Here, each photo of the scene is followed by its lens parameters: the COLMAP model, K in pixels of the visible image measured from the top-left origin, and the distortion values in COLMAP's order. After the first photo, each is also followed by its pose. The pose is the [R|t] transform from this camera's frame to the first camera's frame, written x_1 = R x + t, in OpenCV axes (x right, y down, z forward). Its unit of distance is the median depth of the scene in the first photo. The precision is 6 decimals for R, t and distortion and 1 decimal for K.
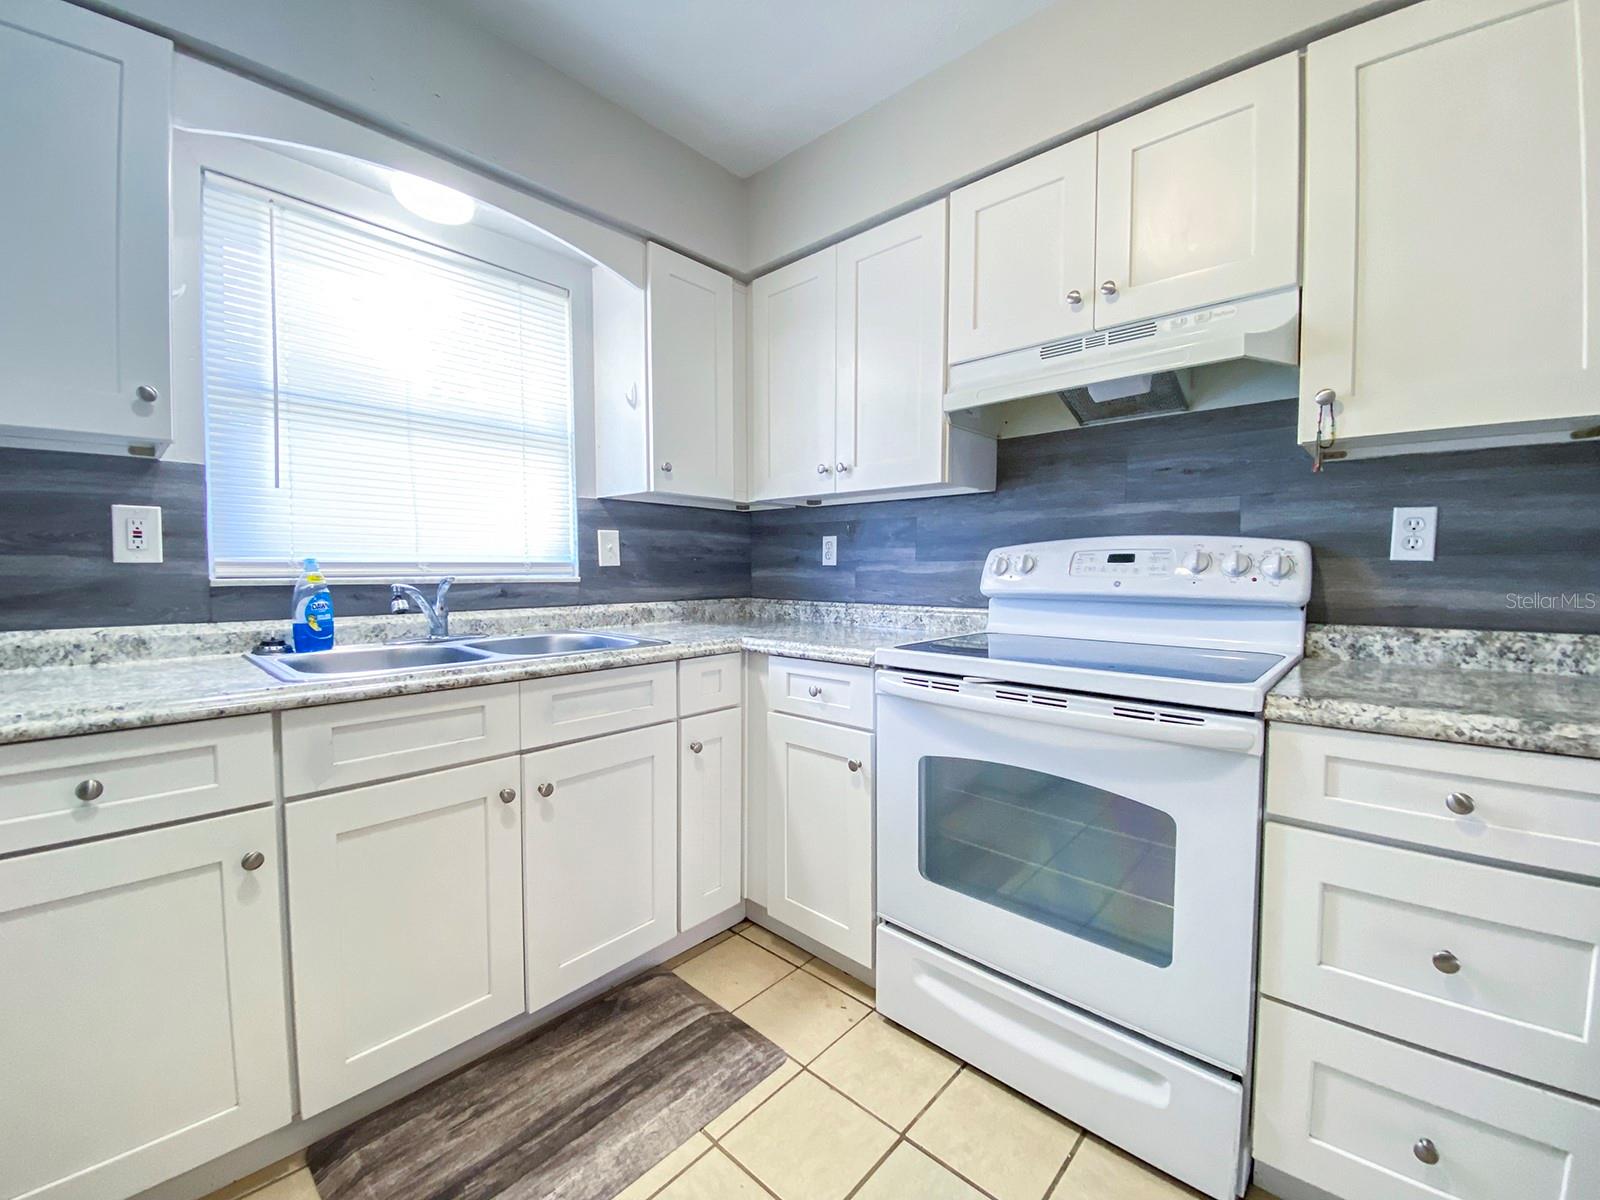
lens RADIAL K [[648.6, 0, 801.4], [0, 648.6, 602.1], [0, 0, 1]] dist [0.017848, -0.018926]
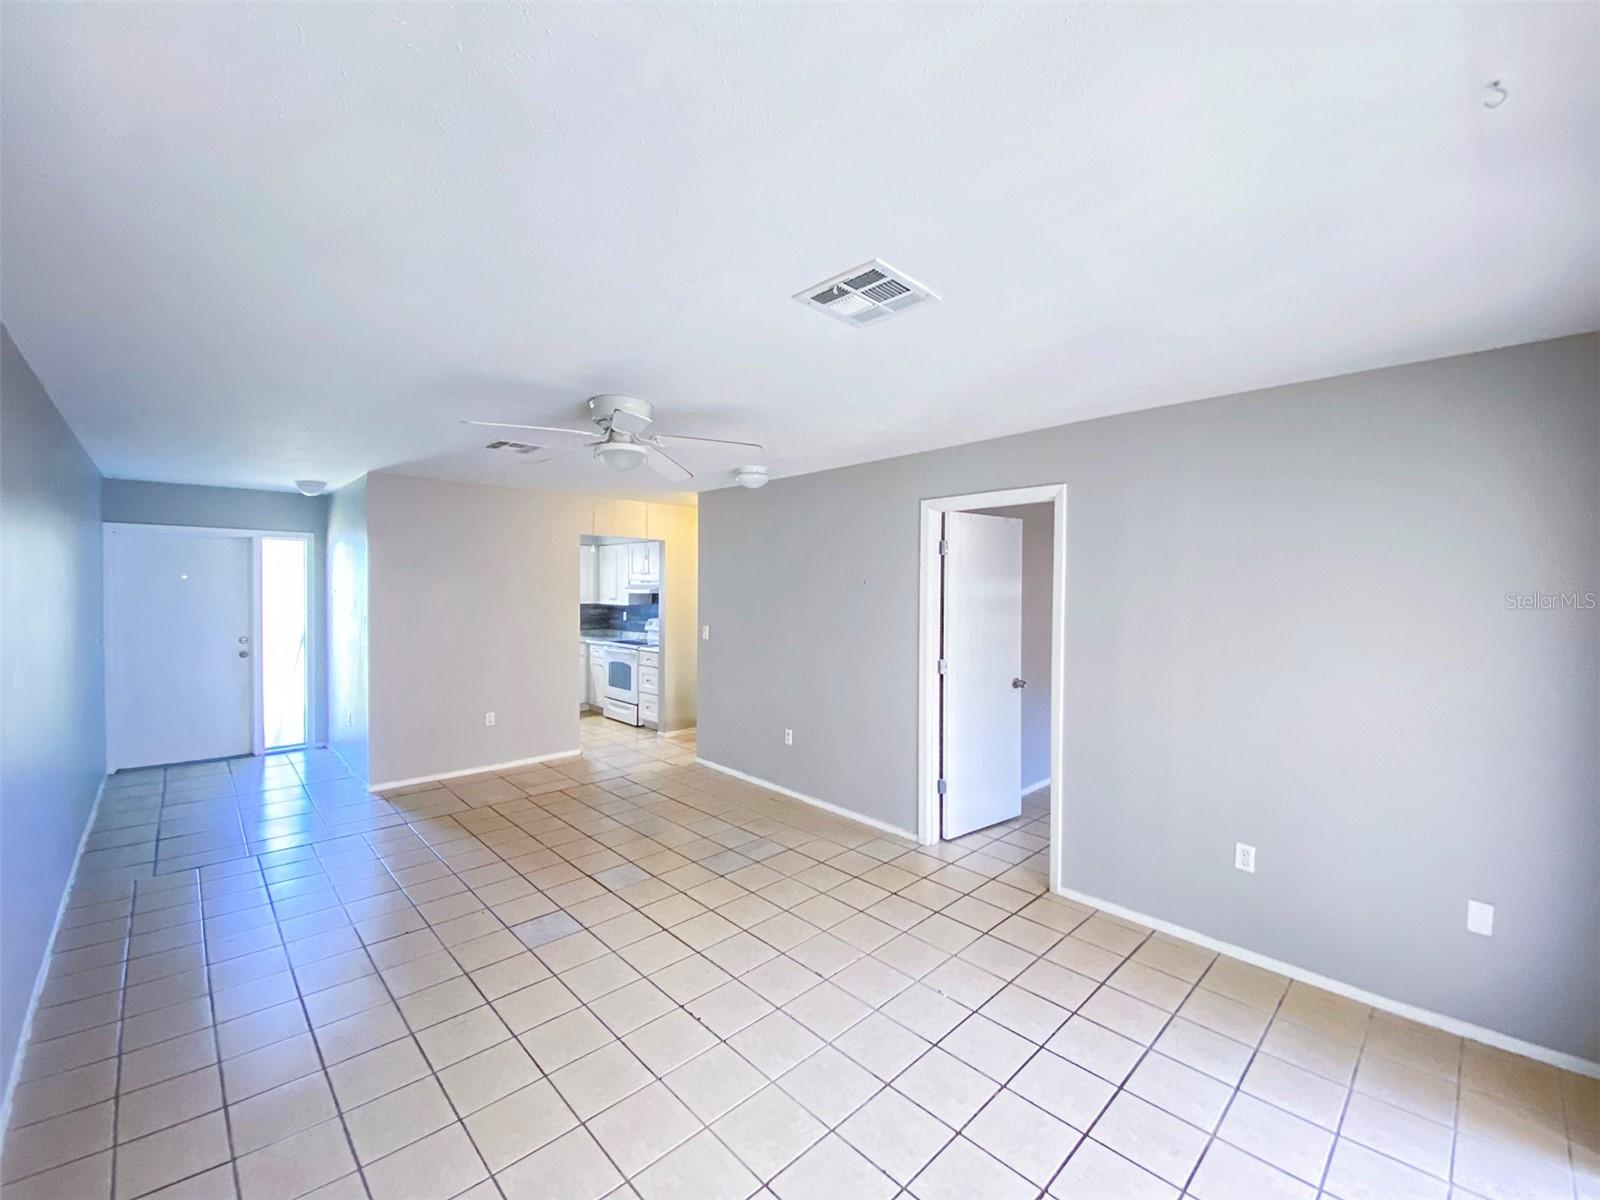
lens RADIAL K [[665.3, 0, 798.4], [0, 665.3, 591.0], [0, 0, 1]] dist [0.023041, -0.020135]
pose [[0.998478, 0.008038, -0.054571, 1.902168], [-0.010672, 0.998783, -0.048149, -0.084719], [0.054117, 0.048658, 0.997348, -4.091392]]
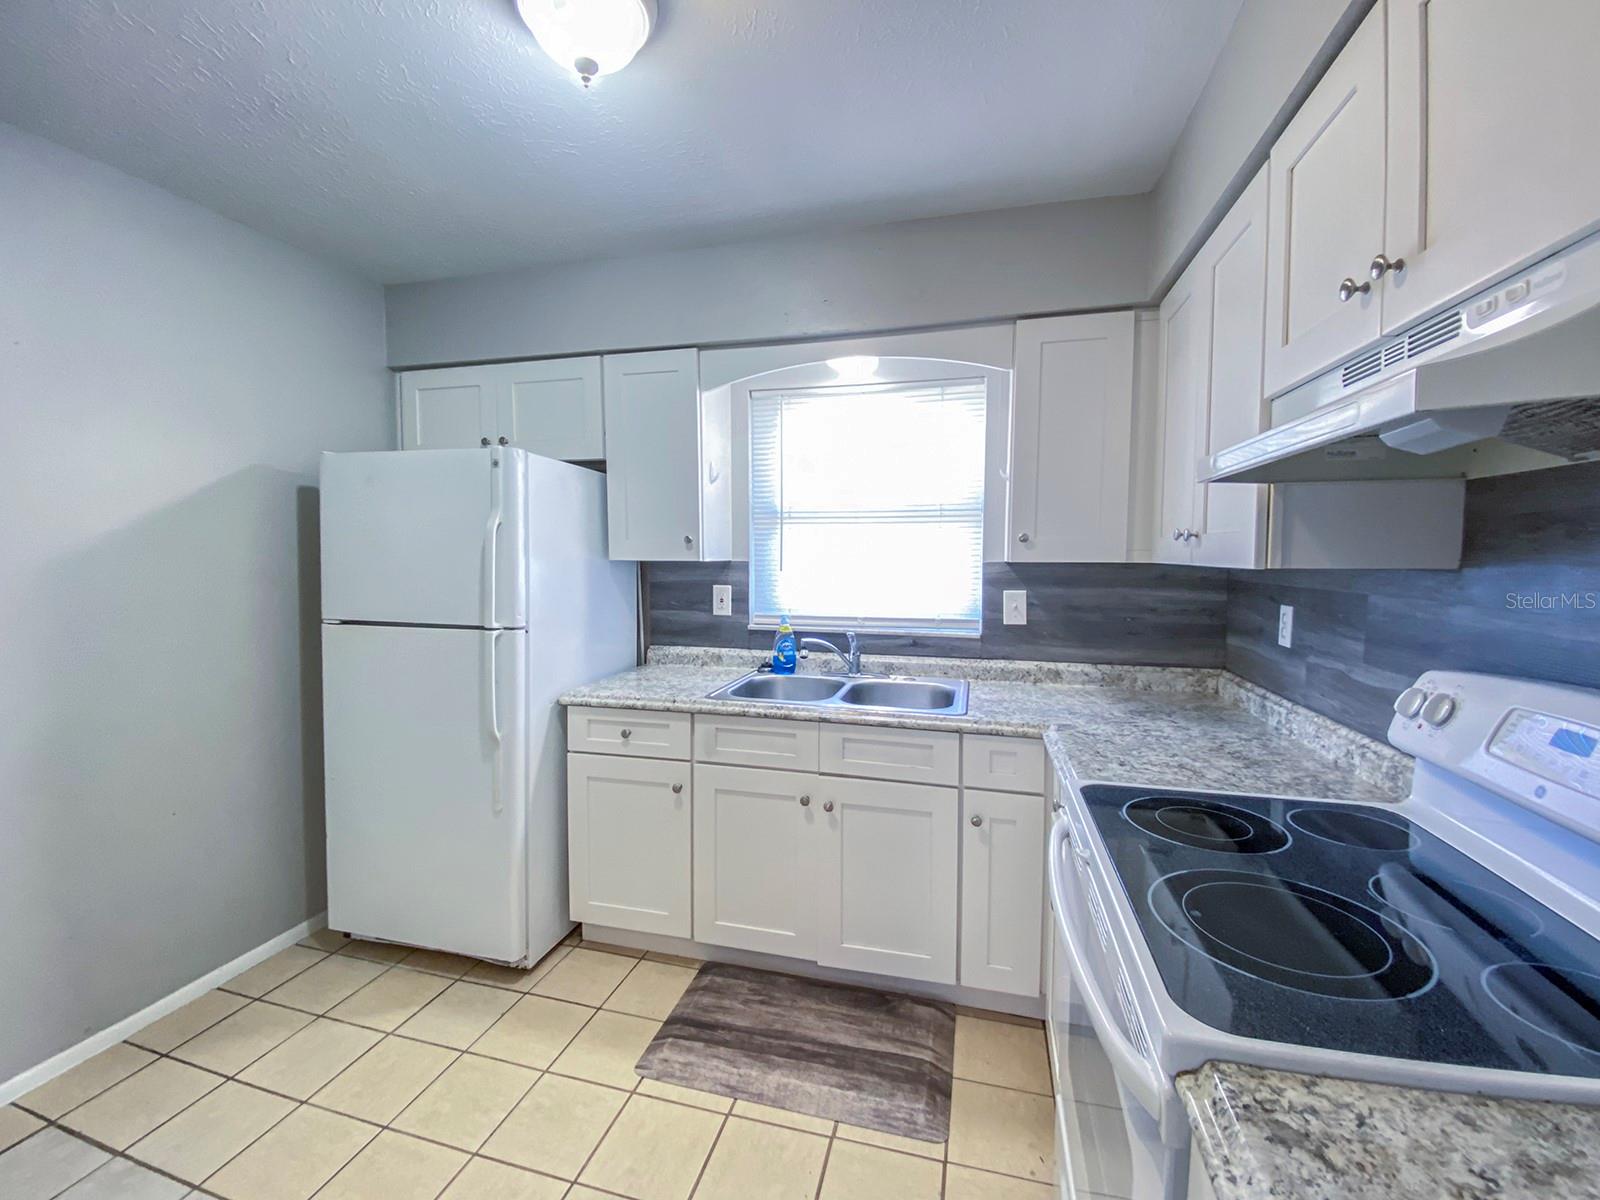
lens RADIAL K [[665.3, 0, 798.4], [0, 665.3, 591.0], [0, 0, 1]] dist [0.023041, -0.020135]
pose [[0.466089, 0.048992, -0.883380, 0.741106], [-0.049303, 0.998352, 0.029355, -0.186233], [0.883363, 0.029871, 0.467737, 0.267939]]
